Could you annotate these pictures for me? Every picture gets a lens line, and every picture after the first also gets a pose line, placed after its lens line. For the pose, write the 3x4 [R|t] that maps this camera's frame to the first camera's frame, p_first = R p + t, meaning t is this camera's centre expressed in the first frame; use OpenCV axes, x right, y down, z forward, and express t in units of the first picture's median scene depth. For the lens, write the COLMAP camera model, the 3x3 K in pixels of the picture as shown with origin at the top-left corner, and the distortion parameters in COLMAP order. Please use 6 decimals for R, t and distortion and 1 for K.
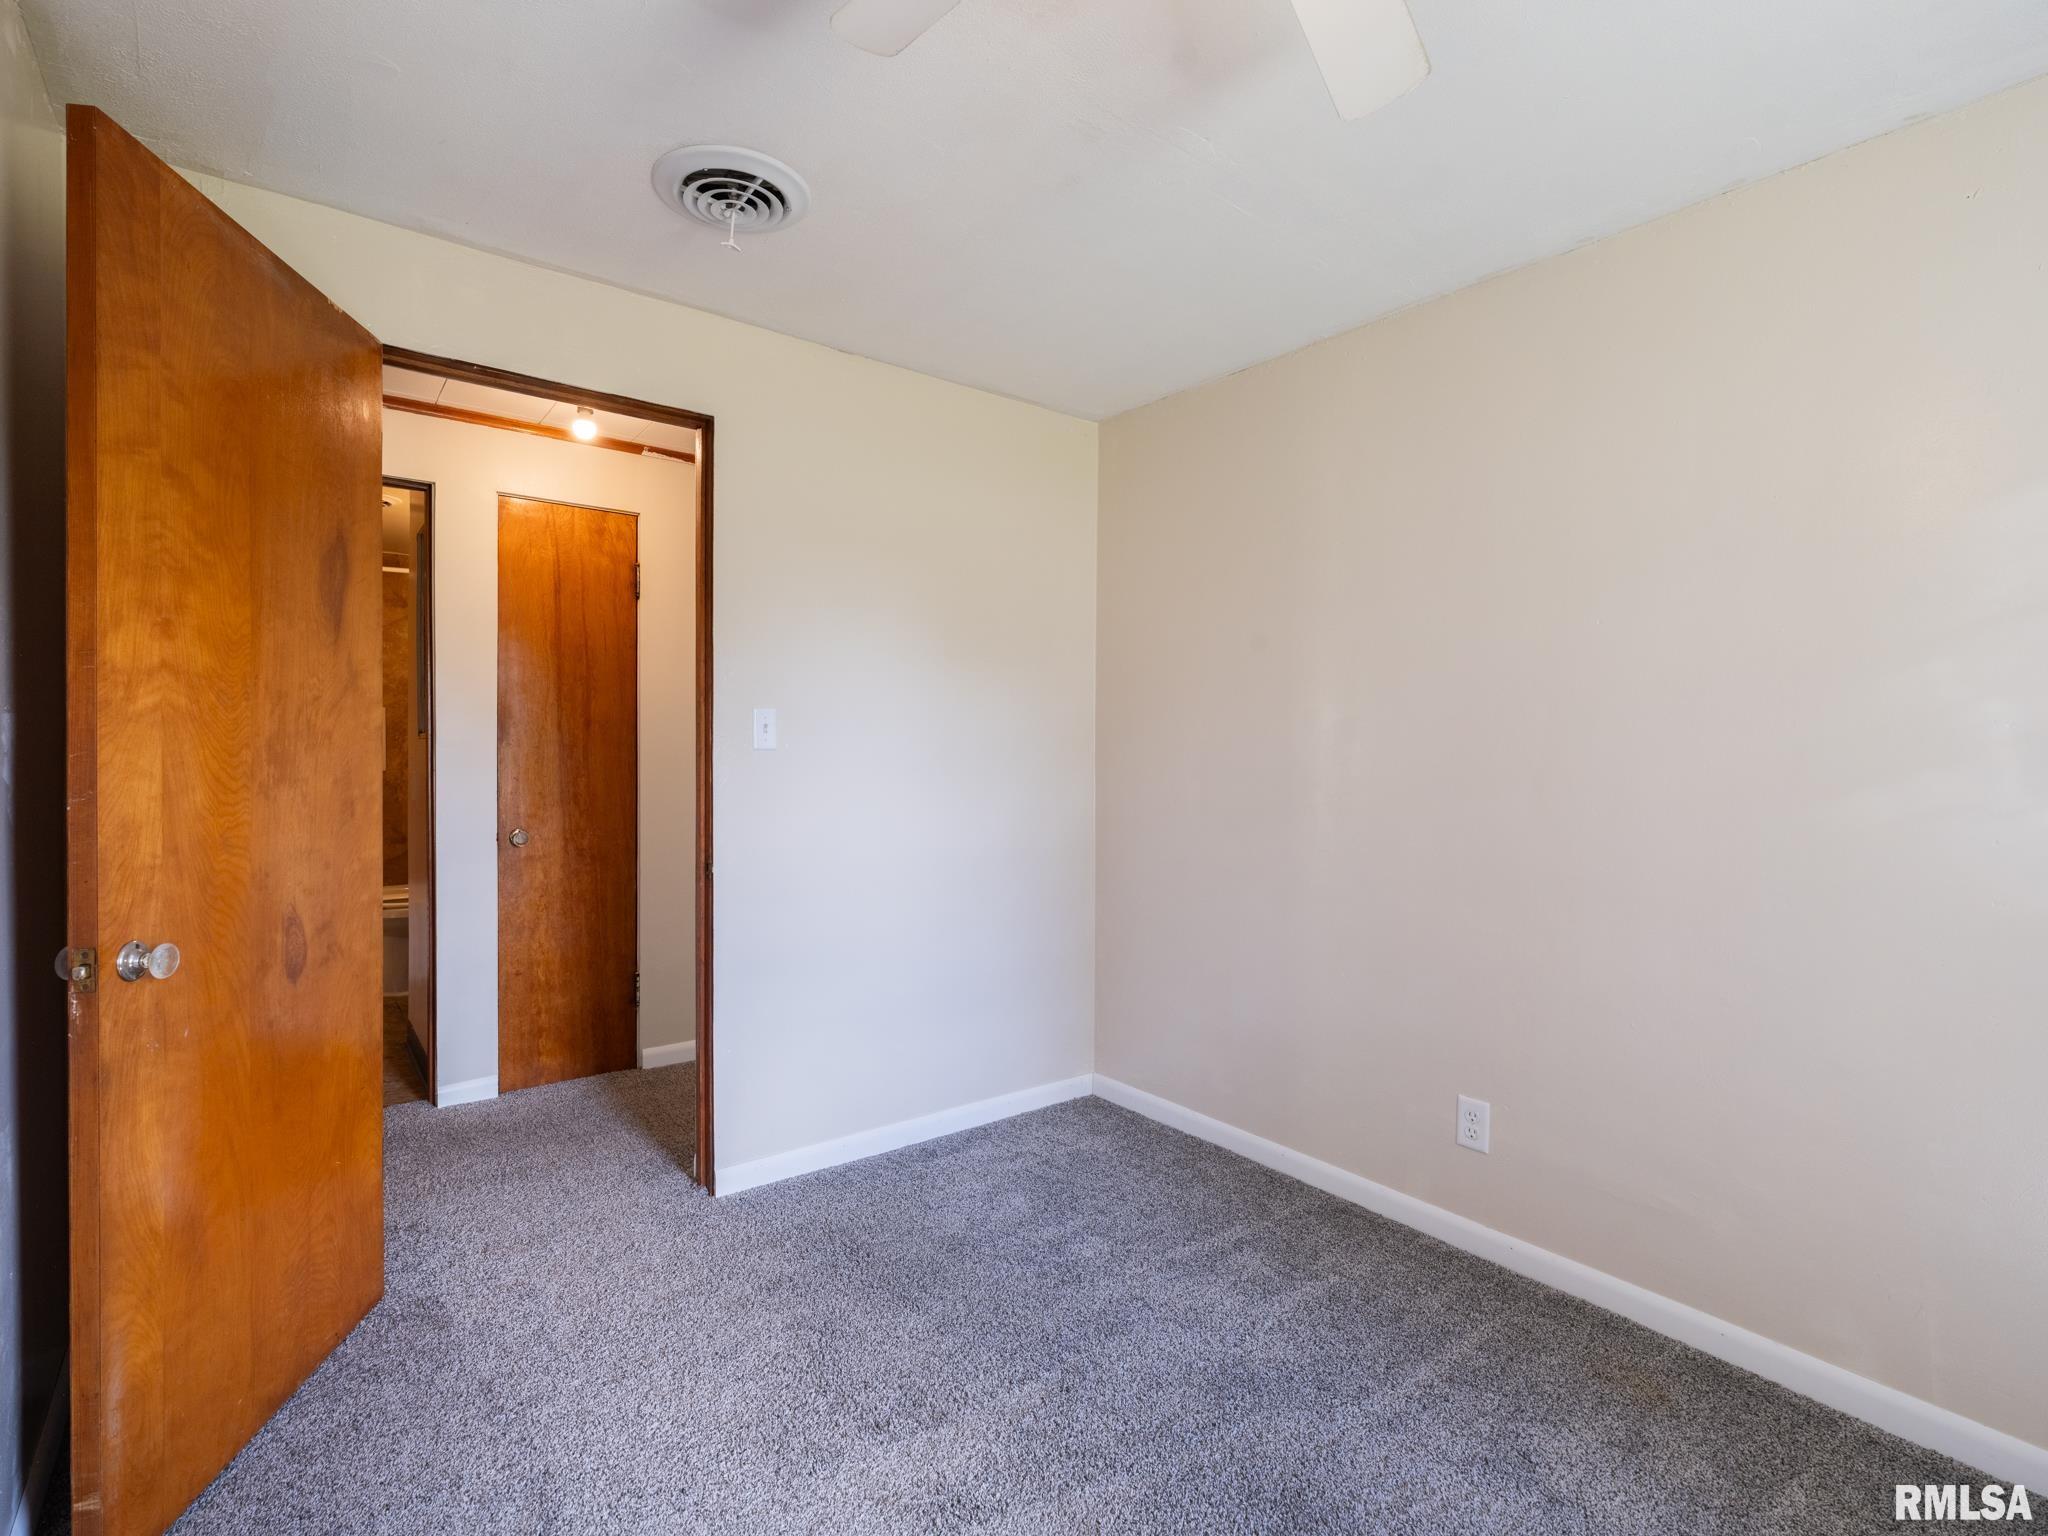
lens RADIAL K [[959.0, 0, 1031.1], [0, 959.0, 764.0], [0, 0, 1]] dist [-0.001448, 0.000881]
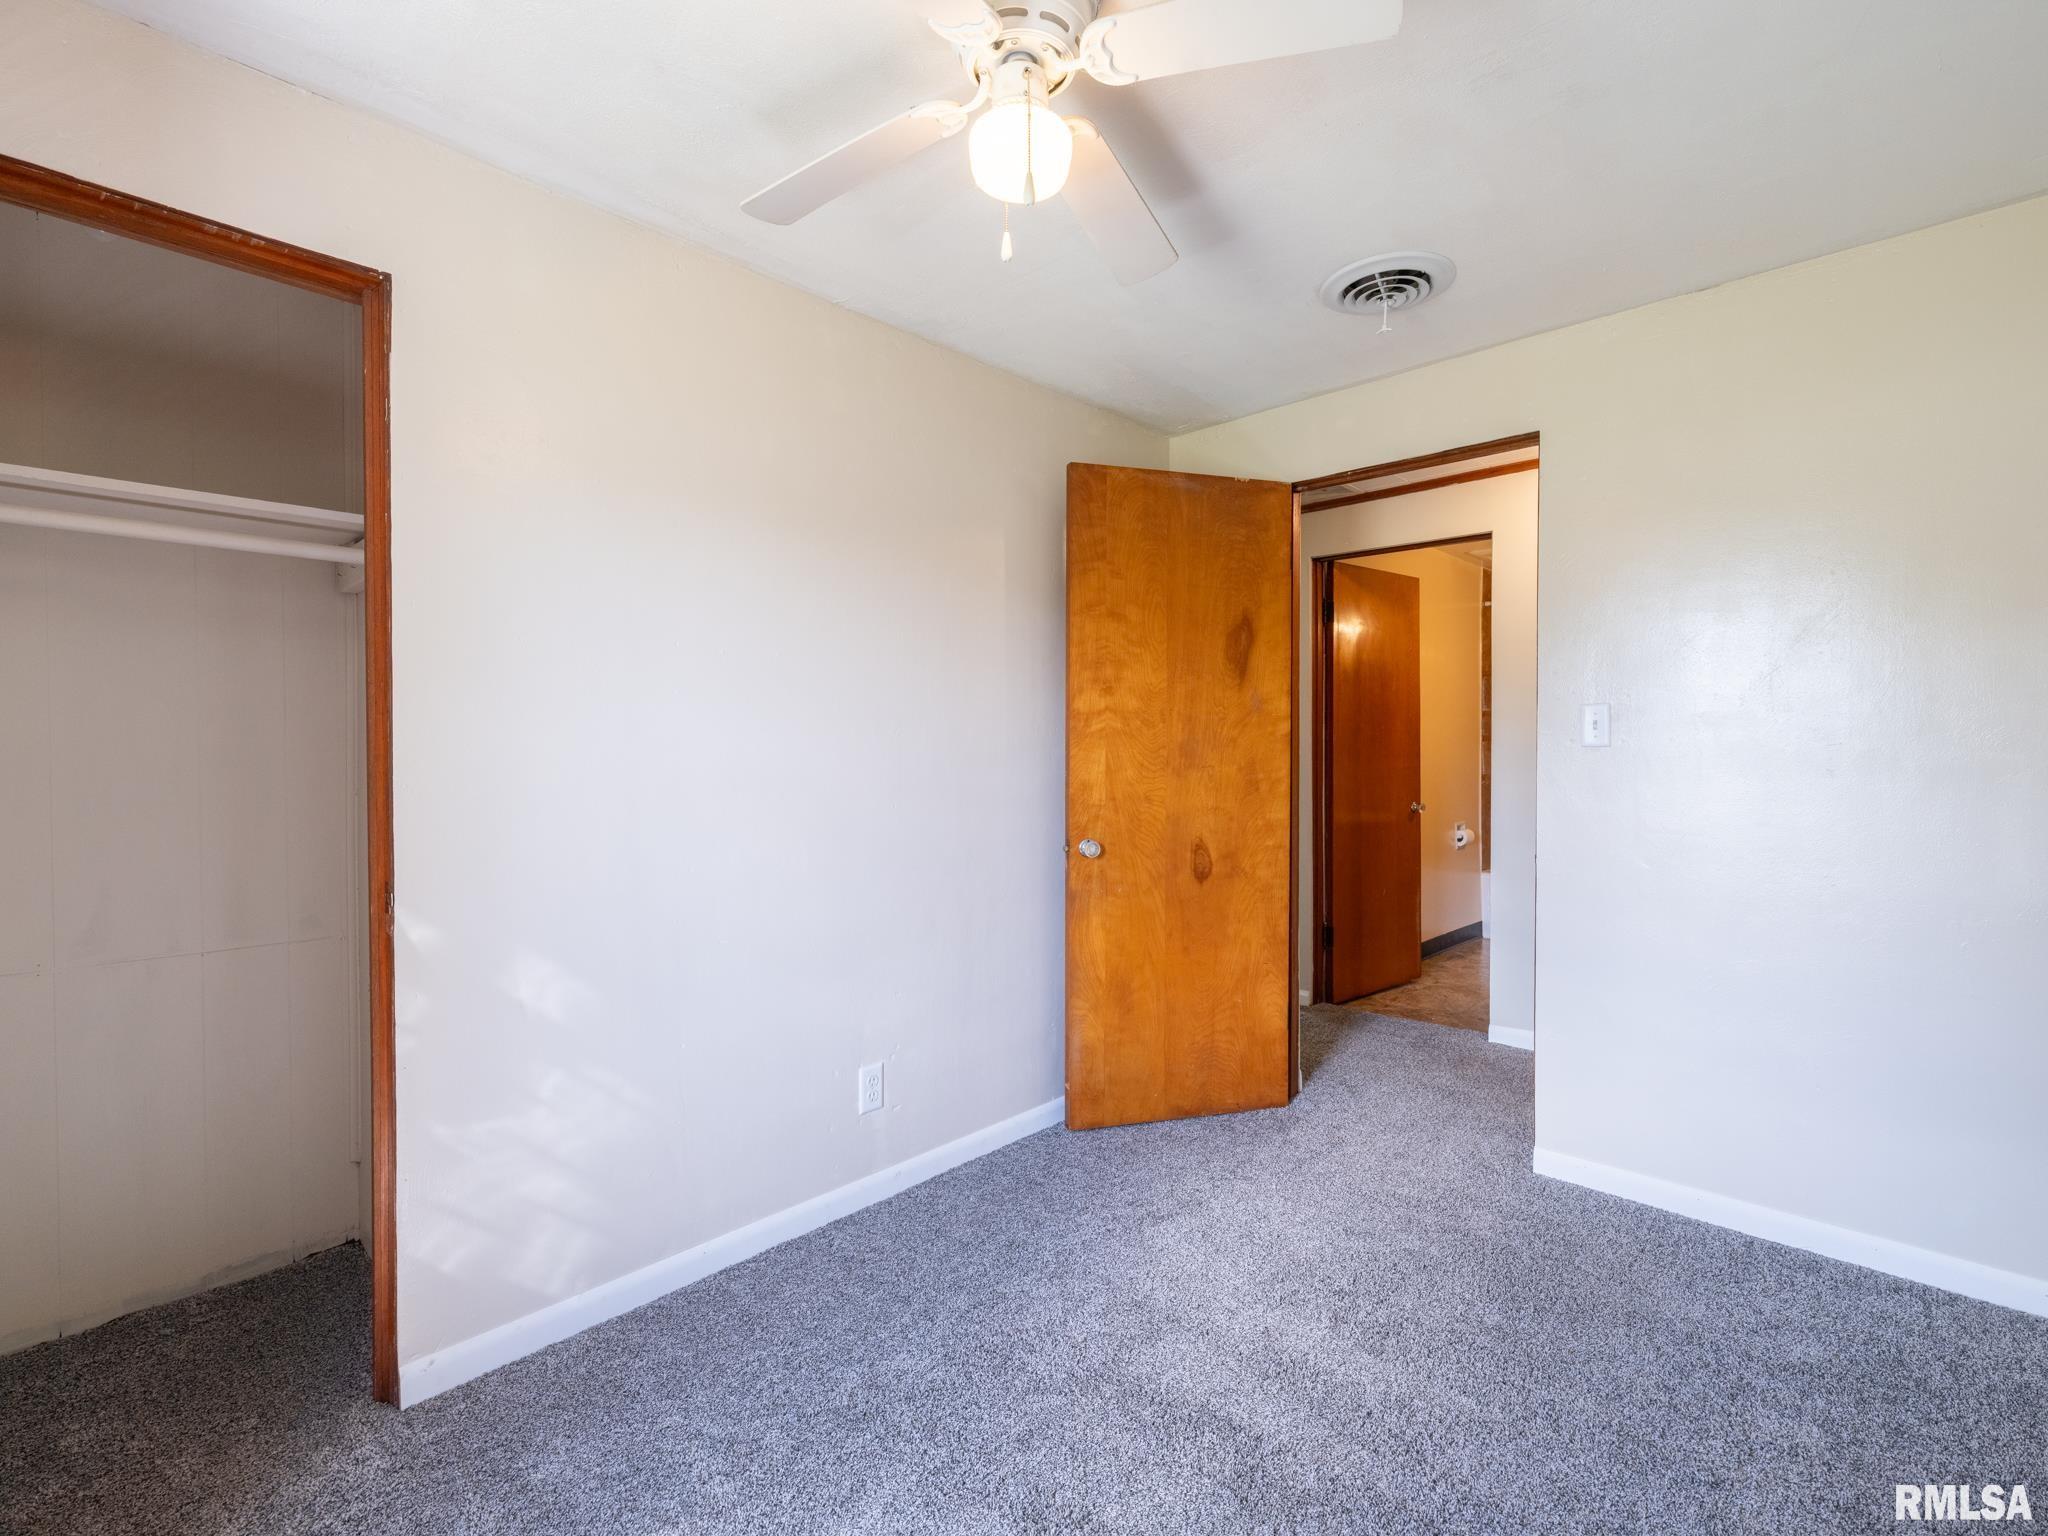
lens RADIAL K [[943.8, 0, 1021.4], [0, 943.8, 765.3], [0, 0, 1]] dist [-0.003351, 0.001811]
pose [[0.158546, 0.011197, -0.987288, 0.903822], [-0.011266, 0.999891, 0.009531, 0.001559], [0.987287, 0.009611, 0.158655, 0.413024]]
